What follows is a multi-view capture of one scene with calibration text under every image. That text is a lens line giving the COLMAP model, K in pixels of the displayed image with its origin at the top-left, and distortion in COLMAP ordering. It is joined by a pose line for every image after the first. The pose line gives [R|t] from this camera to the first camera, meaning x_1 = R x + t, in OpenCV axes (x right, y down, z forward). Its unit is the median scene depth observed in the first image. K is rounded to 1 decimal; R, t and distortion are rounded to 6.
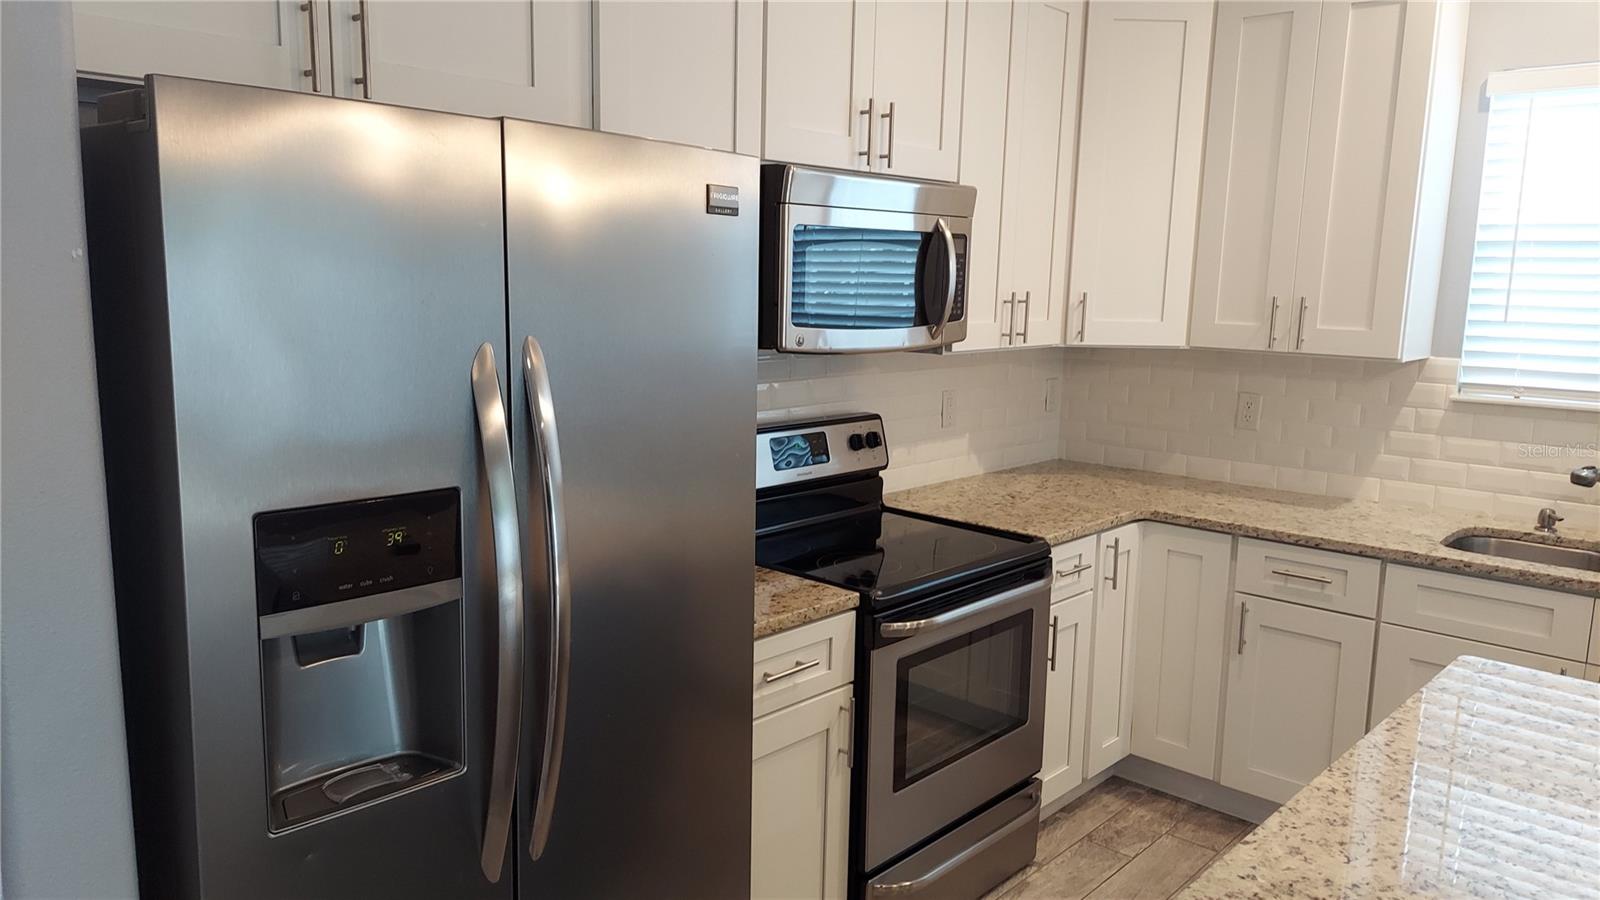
lens RADIAL K [[1142.1, 0, 794.5], [0, 1142.1, 453.0], [0, 0, 1]] dist [0.057387, -0.084981]
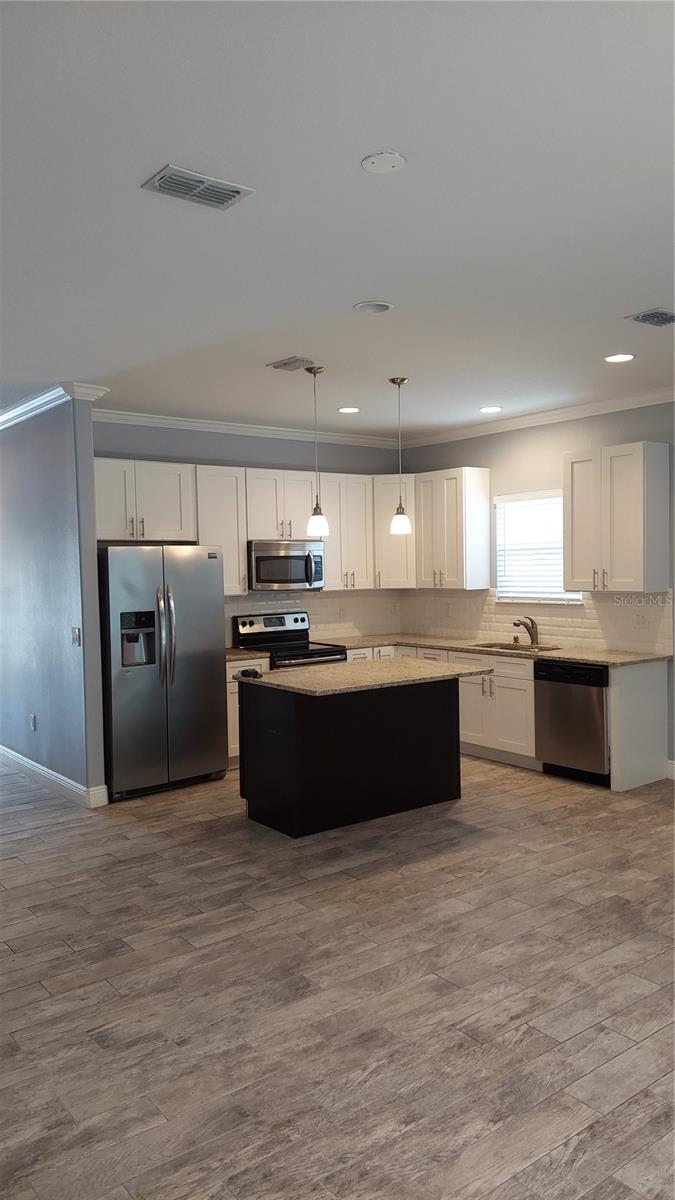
lens RADIAL K [[856.6, 0, 340.0], [0, 856.6, 599.5], [0, 0, 1]] dist [0.057387, -0.084981]
pose [[0.983231, -0.031236, -0.179670, 0.596889], [0.010611, 0.993352, -0.114625, 0.205389], [0.182056, 0.110797, 0.977026, -1.296649]]
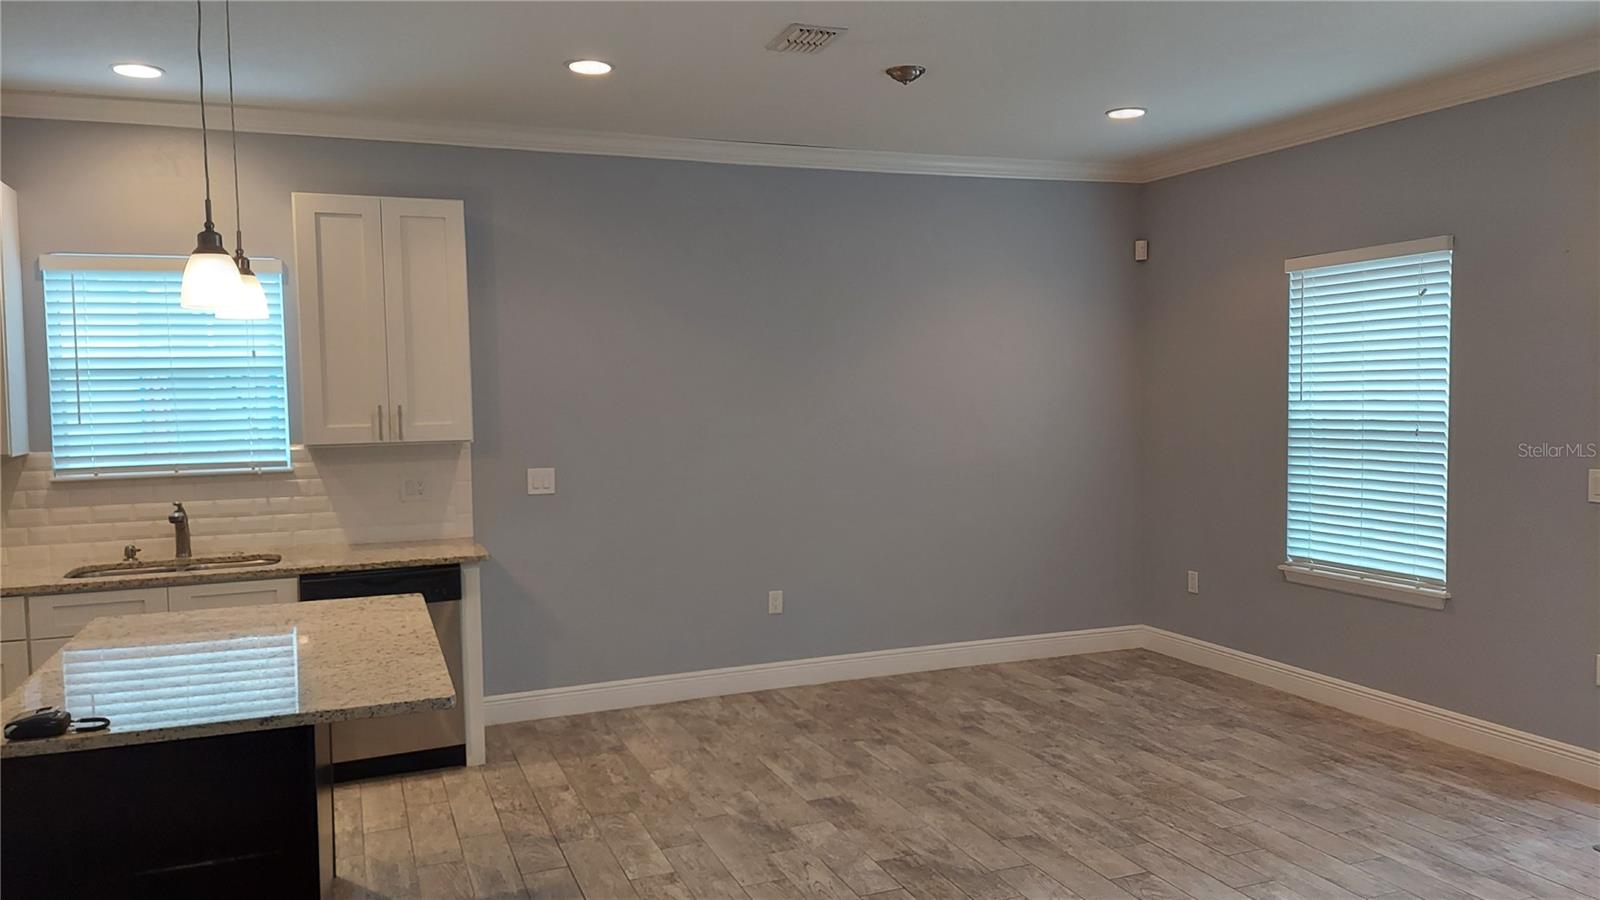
lens RADIAL K [[1142.1, 0, 801.3], [0, 1142.1, 458.8], [0, 0, 1]] dist [0.057387, -0.084981]
pose [[0.431123, -0.087182, 0.898071, -0.303326], [0.164834, 0.986182, 0.016607, 0.055479], [-0.887109, 0.140873, 0.439536, -0.445068]]
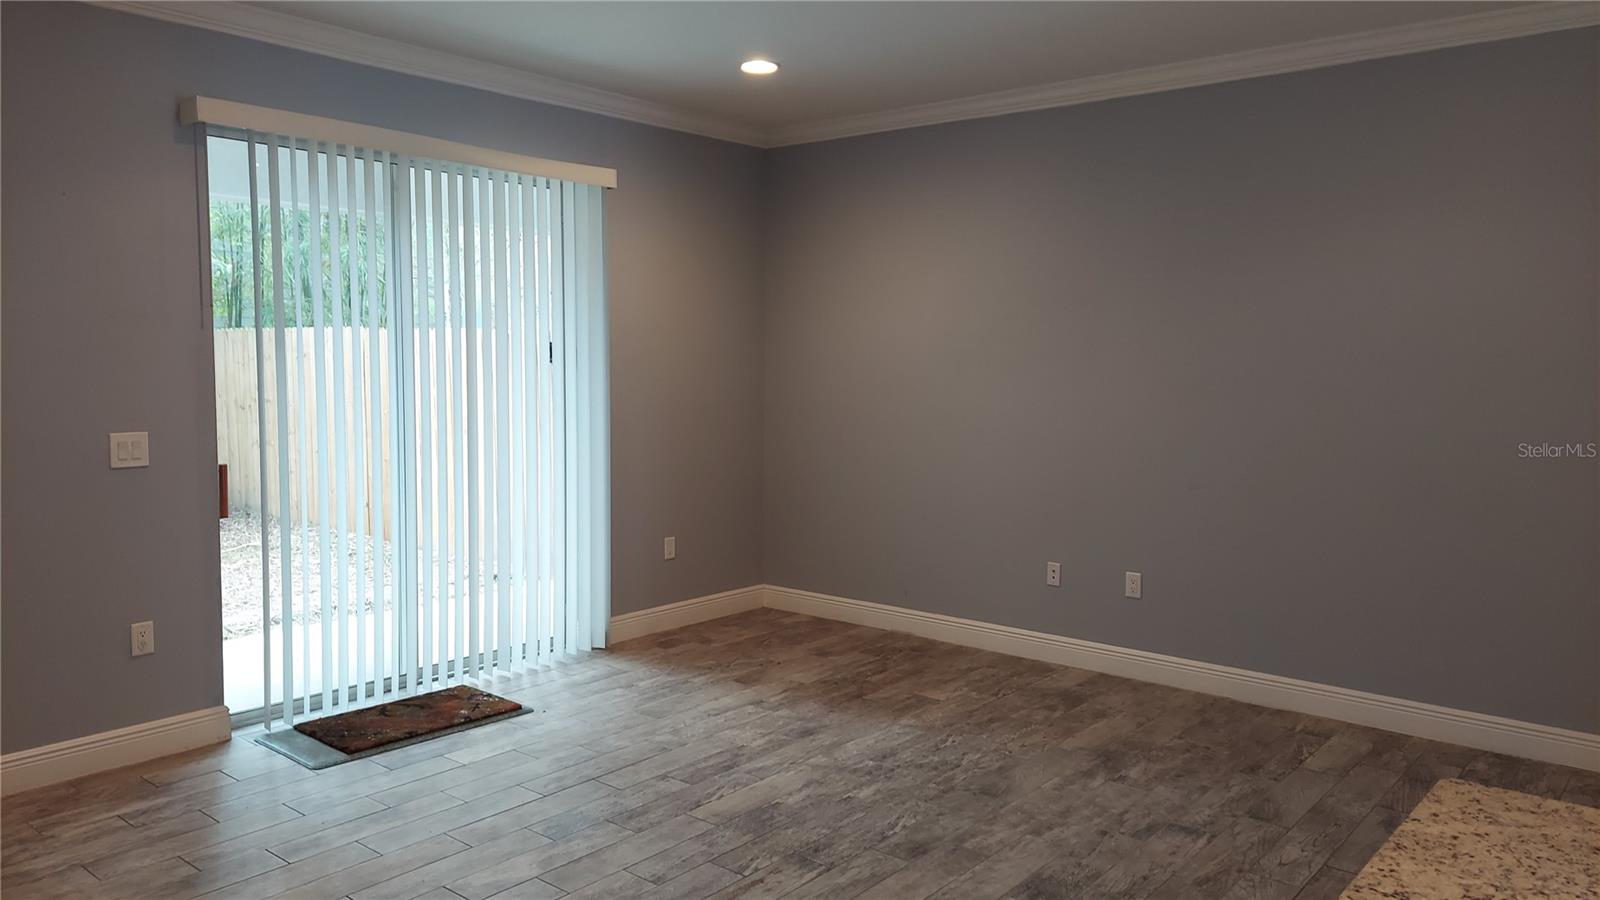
lens RADIAL K [[1142.1, 0, 794.8], [0, 1142.1, 448.3], [0, 0, 1]] dist [0.057387, -0.084981]
pose [[-0.999075, -0.023627, -0.035916, 0.613785], [-0.031585, 0.970159, 0.240402, -0.074341], [0.029164, 0.241315, -0.970009, 0.610193]]
